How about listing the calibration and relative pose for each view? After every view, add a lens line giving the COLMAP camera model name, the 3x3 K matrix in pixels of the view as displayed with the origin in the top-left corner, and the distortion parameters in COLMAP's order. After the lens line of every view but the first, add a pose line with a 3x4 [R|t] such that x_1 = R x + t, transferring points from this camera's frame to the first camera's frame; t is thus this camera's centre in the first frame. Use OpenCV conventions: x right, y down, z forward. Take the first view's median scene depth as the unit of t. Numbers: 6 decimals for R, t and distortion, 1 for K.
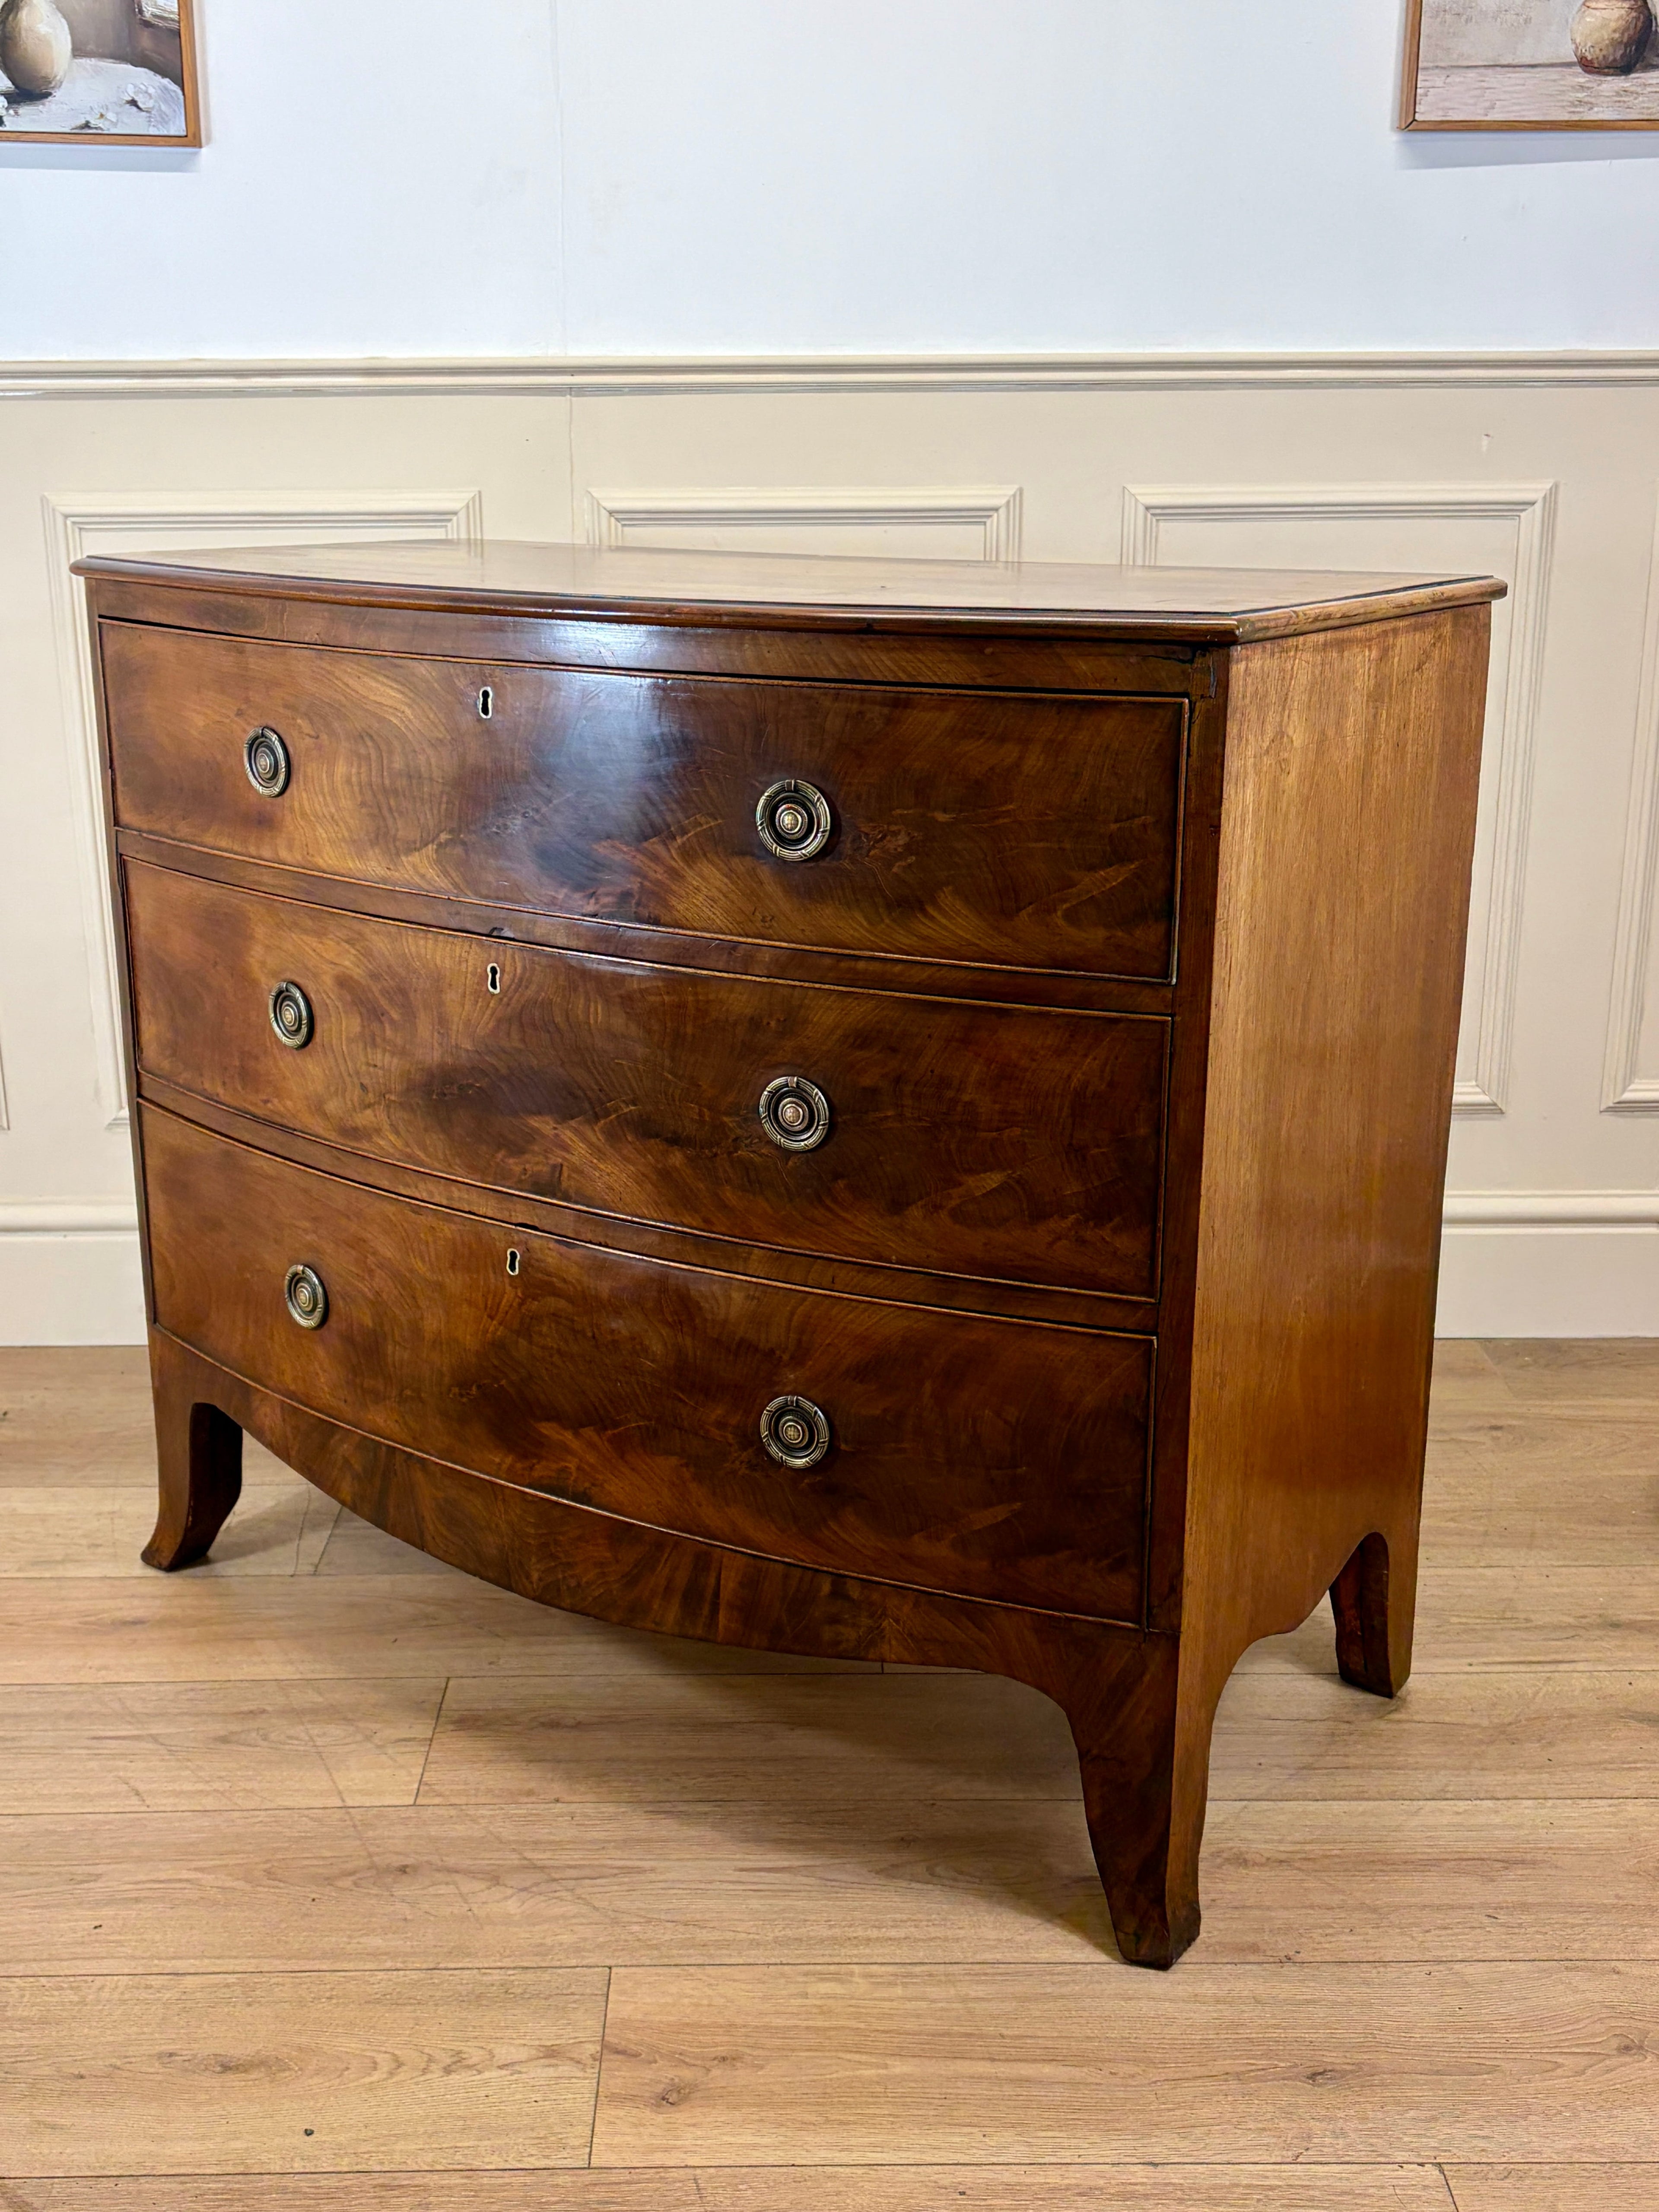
lens RADIAL K [[2383.2, 0, 833.9], [0, 2383.2, 1109.5], [0, 0, 1]] dist [0.020310, 0.000000]
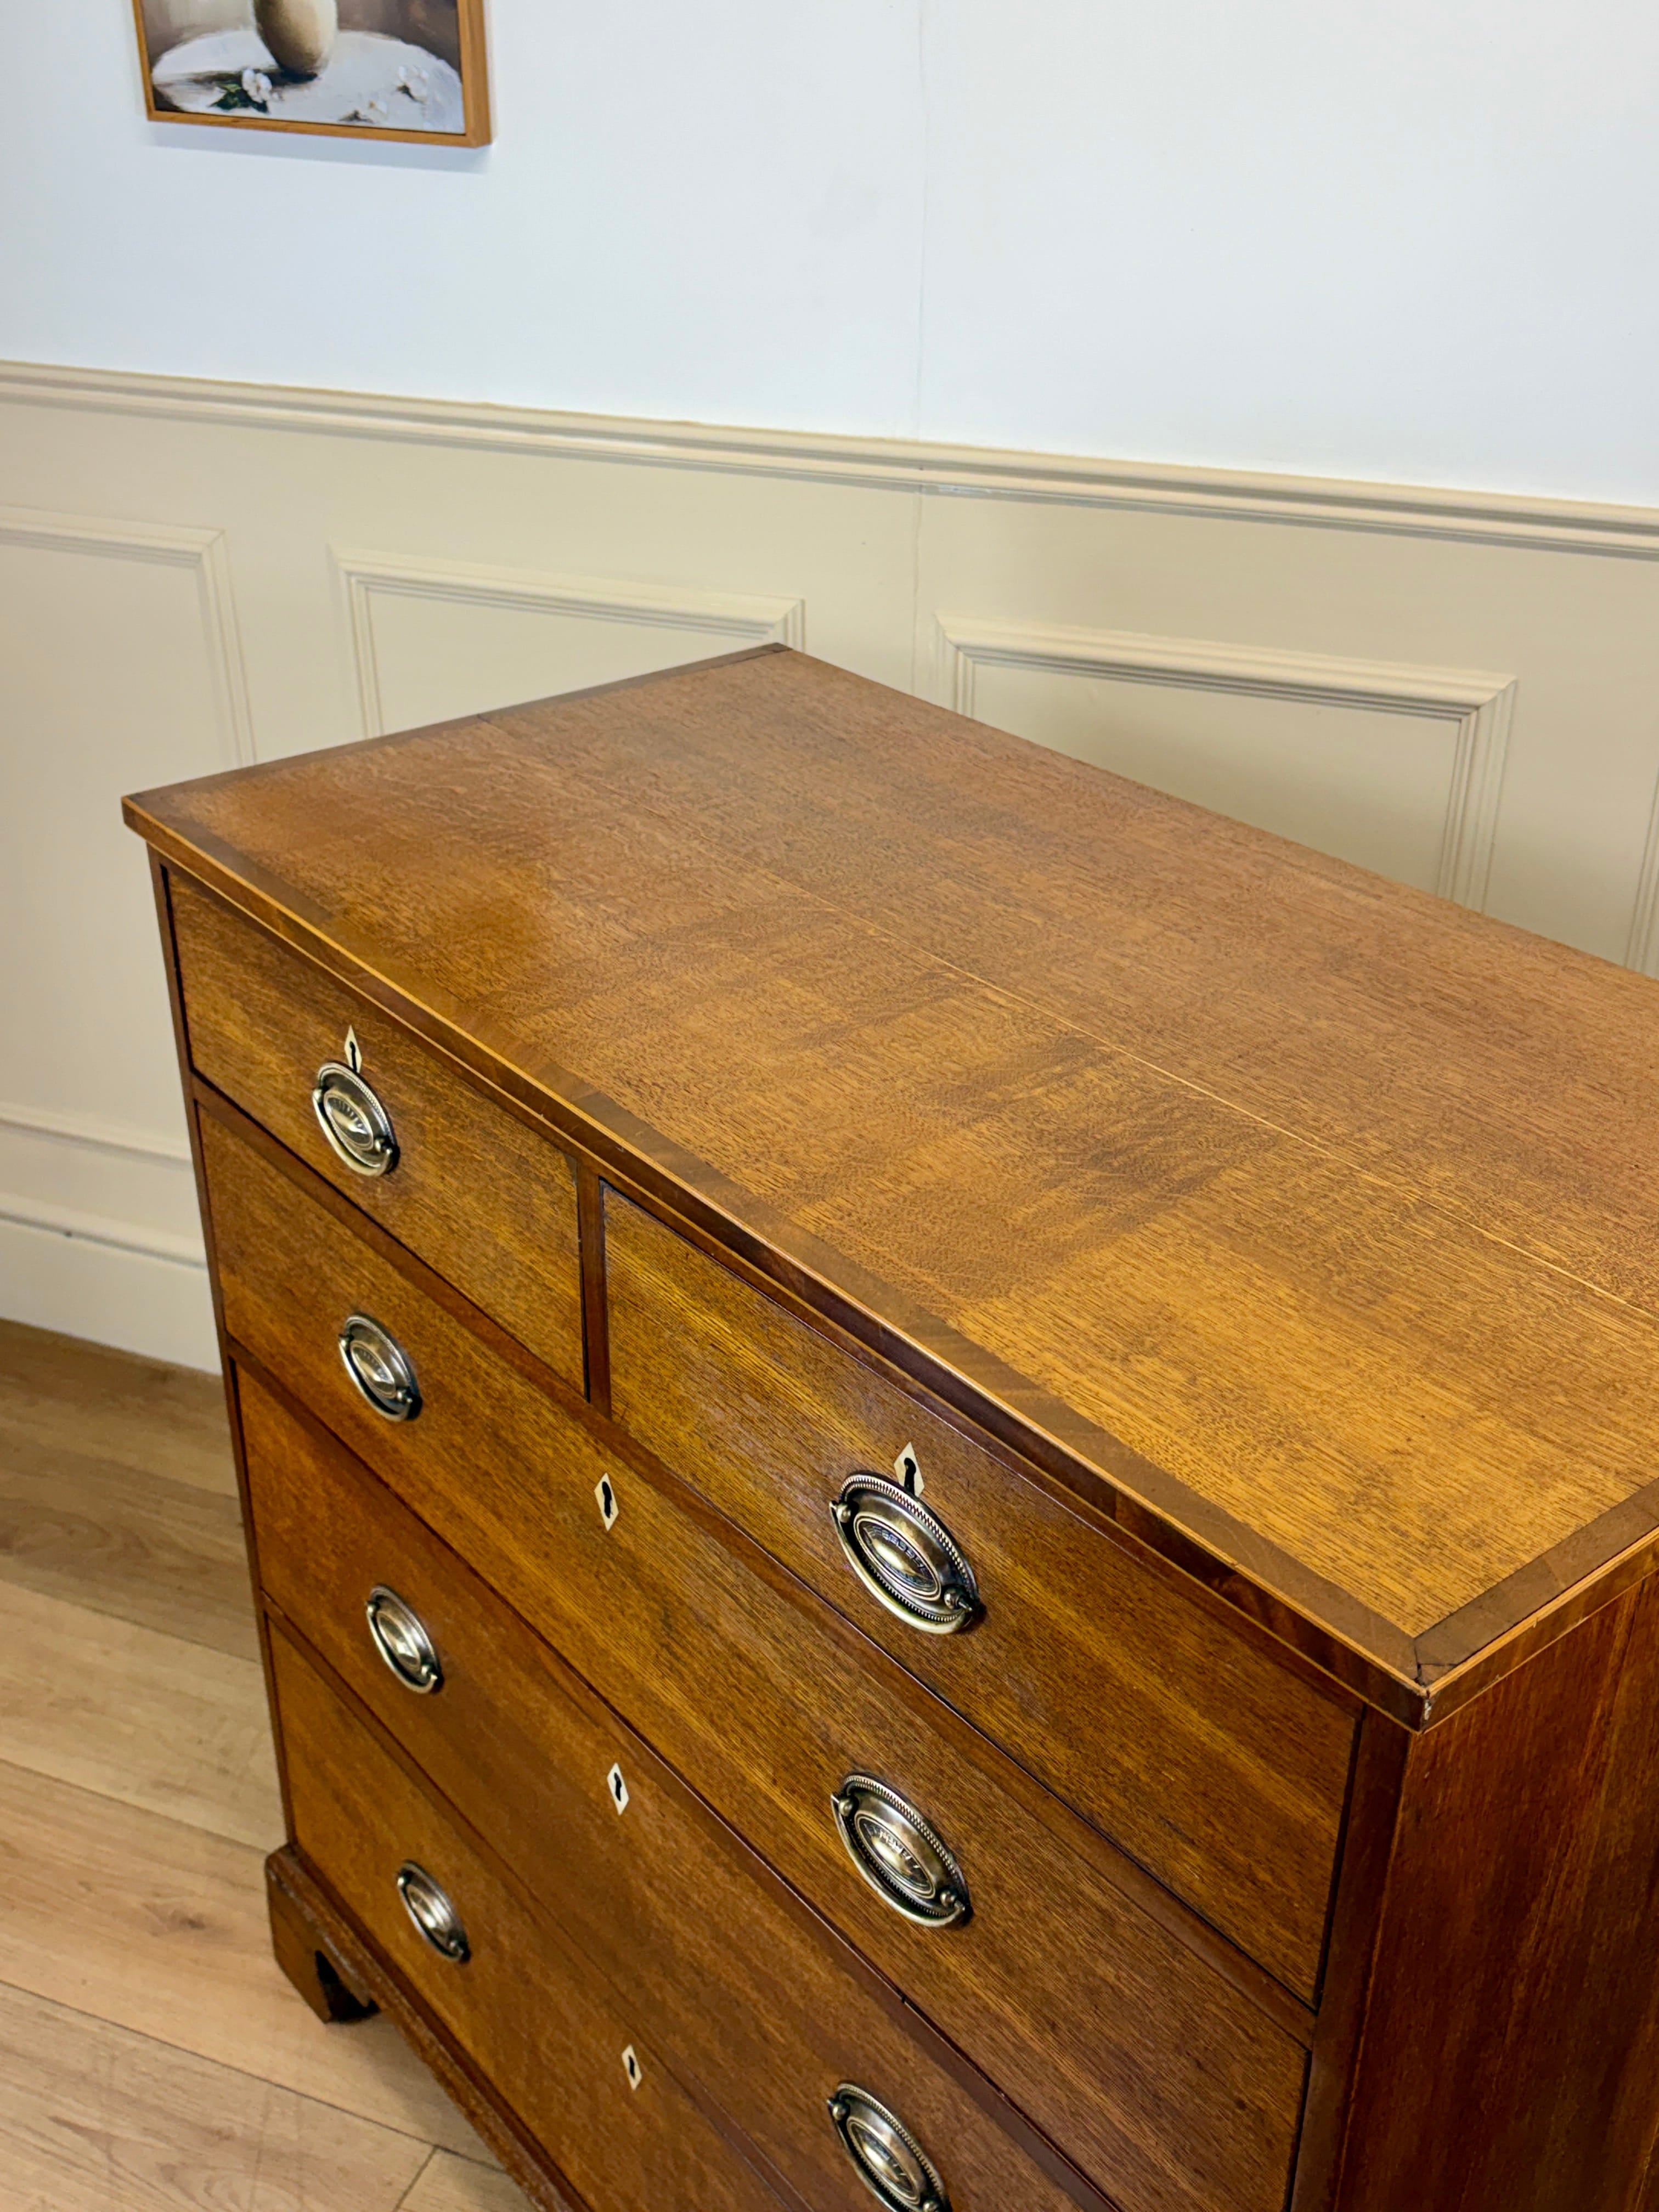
lens RADIAL K [[2341.7, 0, 806.9], [0, 2341.7, 1122.2], [0, 0, 1]] dist [0.029580, 0.000000]
pose [[0.917064, 0.193937, -0.348400, 0.222178], [-0.113659, 0.964642, 0.237795, -0.402961], [0.382199, -0.178475, 0.906681, 0.401742]]
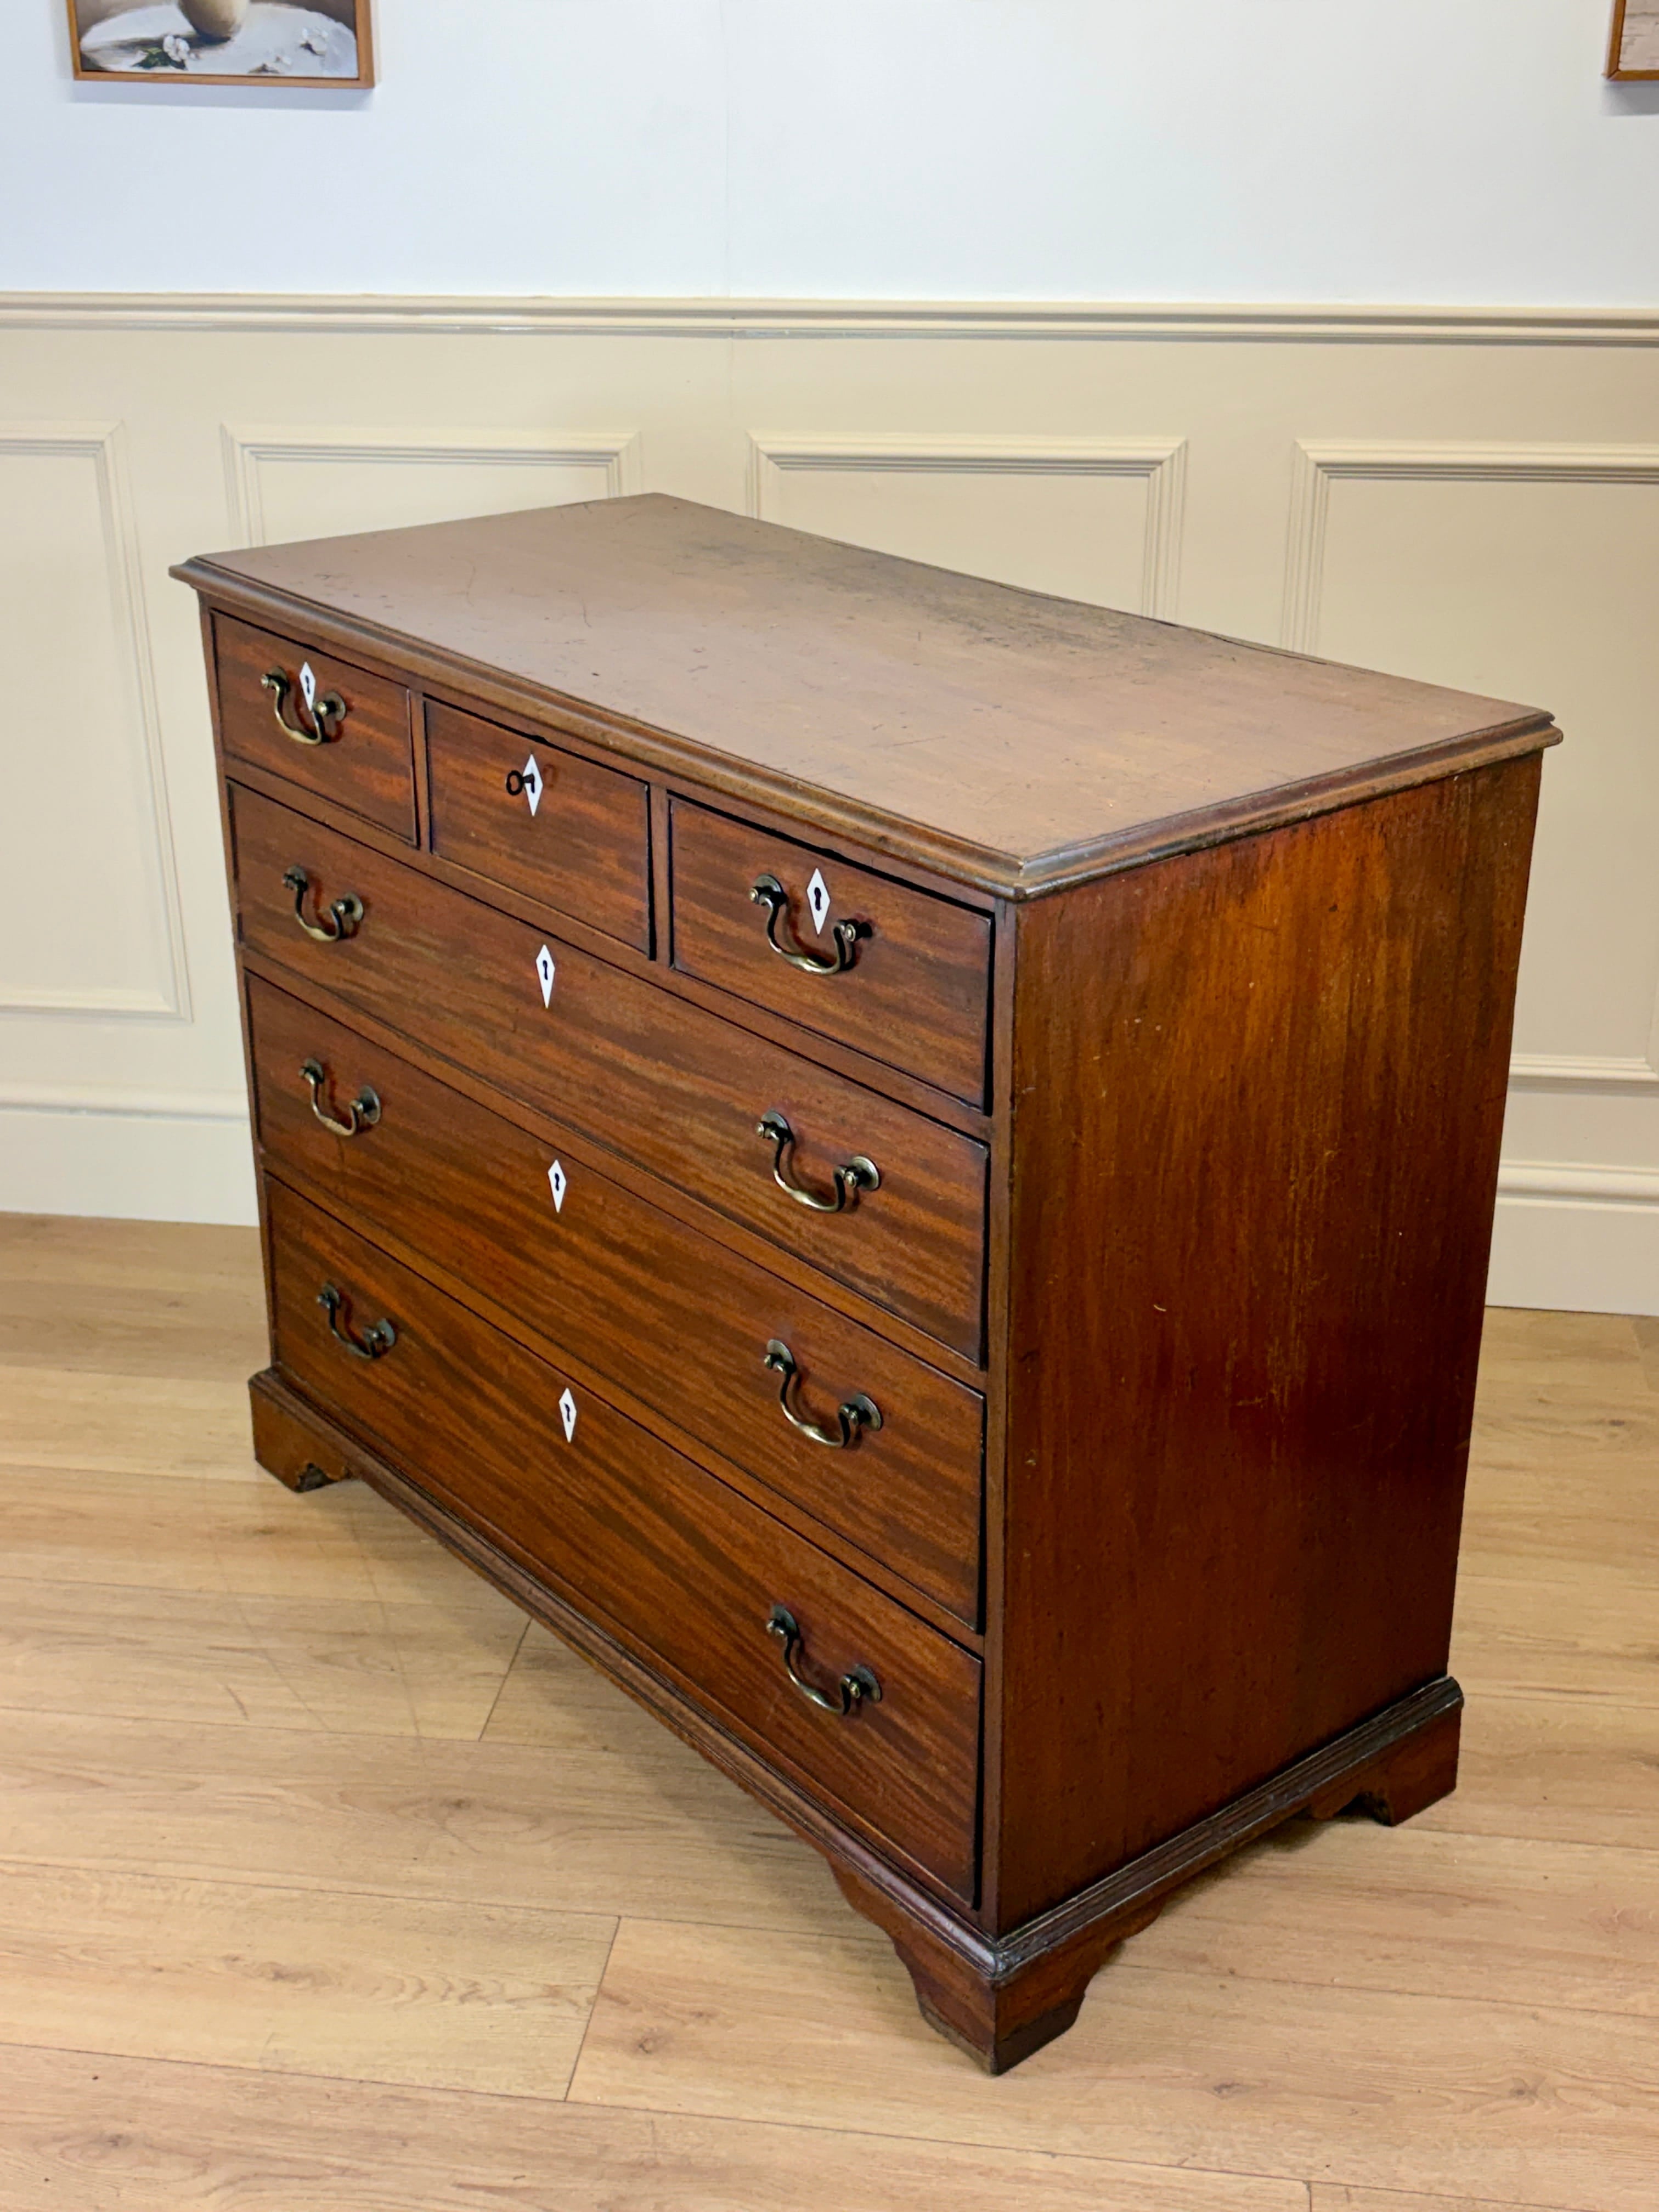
lens RADIAL K [[2646.1, 0, 843.6], [0, 2646.1, 1115.3], [0, 0, 1]] dist [0.016078, 0.000000]
pose [[0.988871, 0.061373, -0.135528, 0.150596], [-0.044889, 0.991576, 0.121497, -0.165306], [0.141843, -0.114061, 0.983296, -0.161743]]
